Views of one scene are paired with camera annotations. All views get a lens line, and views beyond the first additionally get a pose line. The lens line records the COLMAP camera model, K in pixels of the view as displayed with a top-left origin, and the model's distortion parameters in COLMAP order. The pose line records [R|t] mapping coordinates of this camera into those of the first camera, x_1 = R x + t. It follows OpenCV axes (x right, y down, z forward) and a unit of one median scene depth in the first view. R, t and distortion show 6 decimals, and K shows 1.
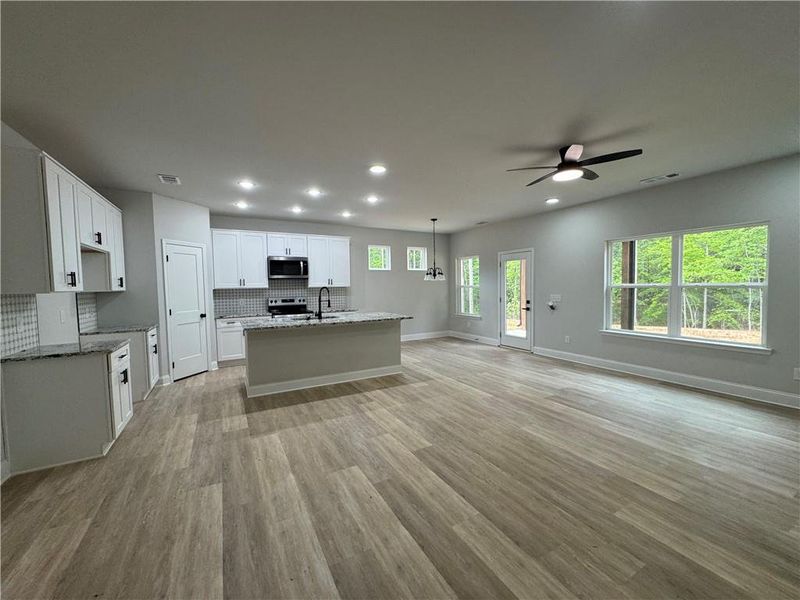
lens RADIAL K [[319.5, 0, 398.8], [0, 319.5, 303.8], [0, 0, 1]] dist [-0.002788, 0.000346]
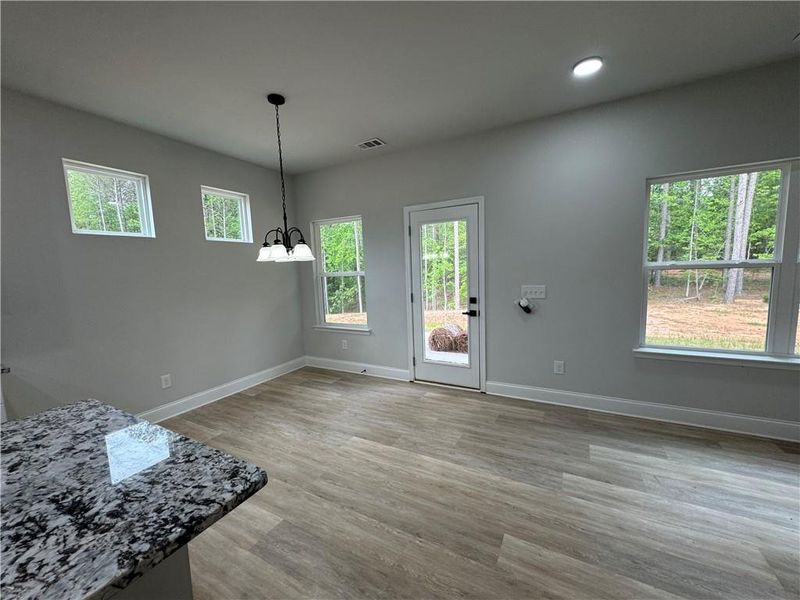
lens RADIAL K [[319.5, 0, 399.2], [0, 319.5, 300.8], [0, 0, 1]] dist [-0.002788, 0.000346]
pose [[0.844058, -0.071594, 0.531451, 0.021866], [0.054686, 0.997373, 0.047508, -0.048763], [-0.533456, -0.011037, 0.845756, 0.806003]]
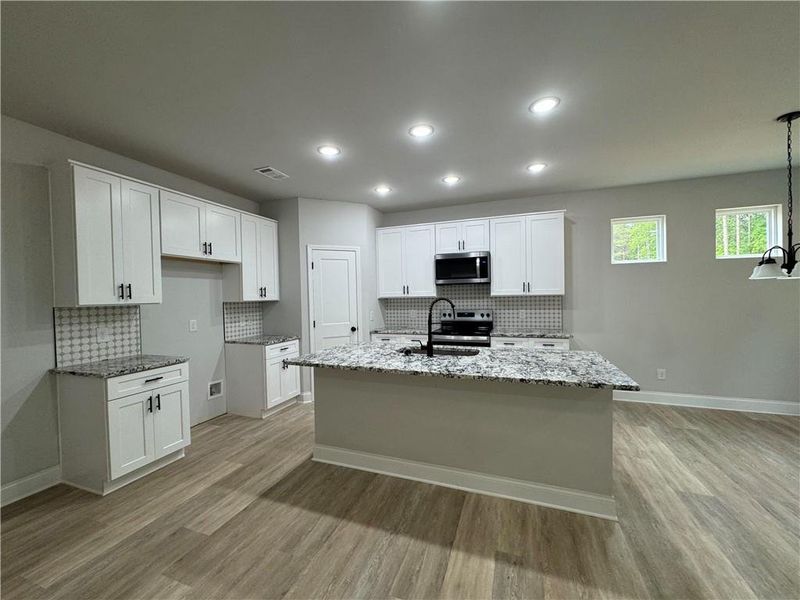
lens RADIAL K [[319.5, 0, 399.5], [0, 319.5, 301.3], [0, 0, 1]] dist [-0.002788, 0.000346]
pose [[0.650723, 0.016550, -0.759135, 0.133218], [-0.034860, 0.999359, -0.008095, -0.038038], [0.758515, 0.031731, 0.650883, 0.559939]]
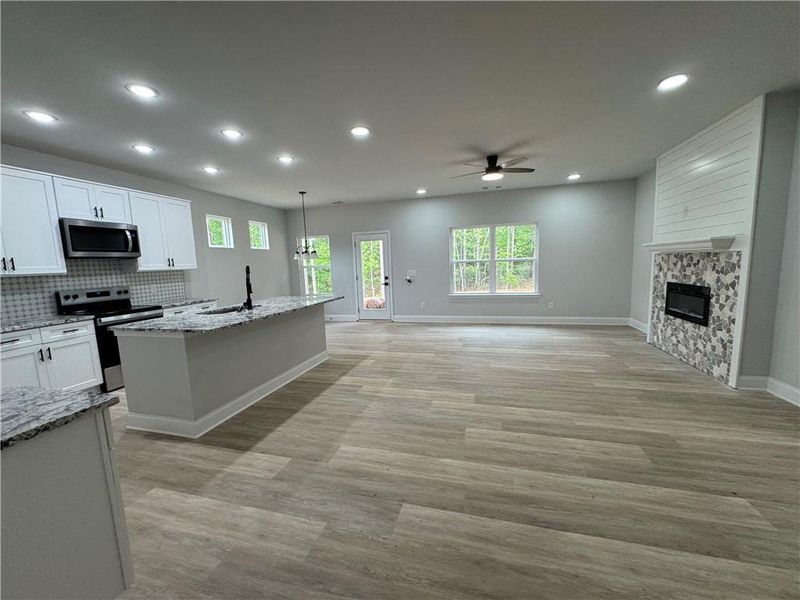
lens RADIAL K [[319.5, 0, 398.6], [0, 319.5, 303.7], [0, 0, 1]] dist [-0.002788, 0.000346]
pose [[0.703515, -0.103305, 0.703132, -0.498488], [0.067957, 0.994624, 0.078138, 0.000058], [-0.707424, -0.007189, 0.706753, 0.208355]]
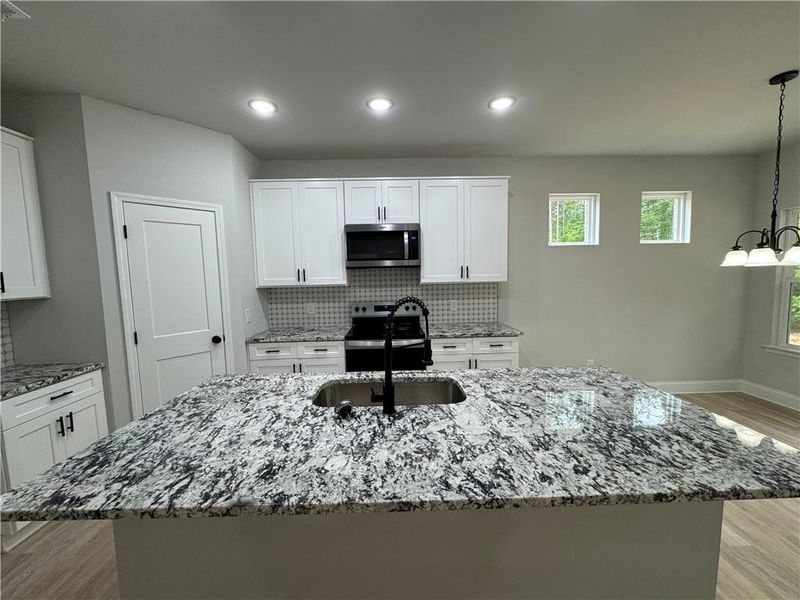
lens RADIAL K [[319.5, 0, 400.2], [0, 319.5, 299.8], [0, 0, 1]] dist [-0.002788, 0.000346]
pose [[0.886945, 0.033784, -0.460639, -0.102767], [-0.018726, 0.999132, 0.037222, -0.058903], [0.461496, -0.024388, 0.886807, 0.711130]]
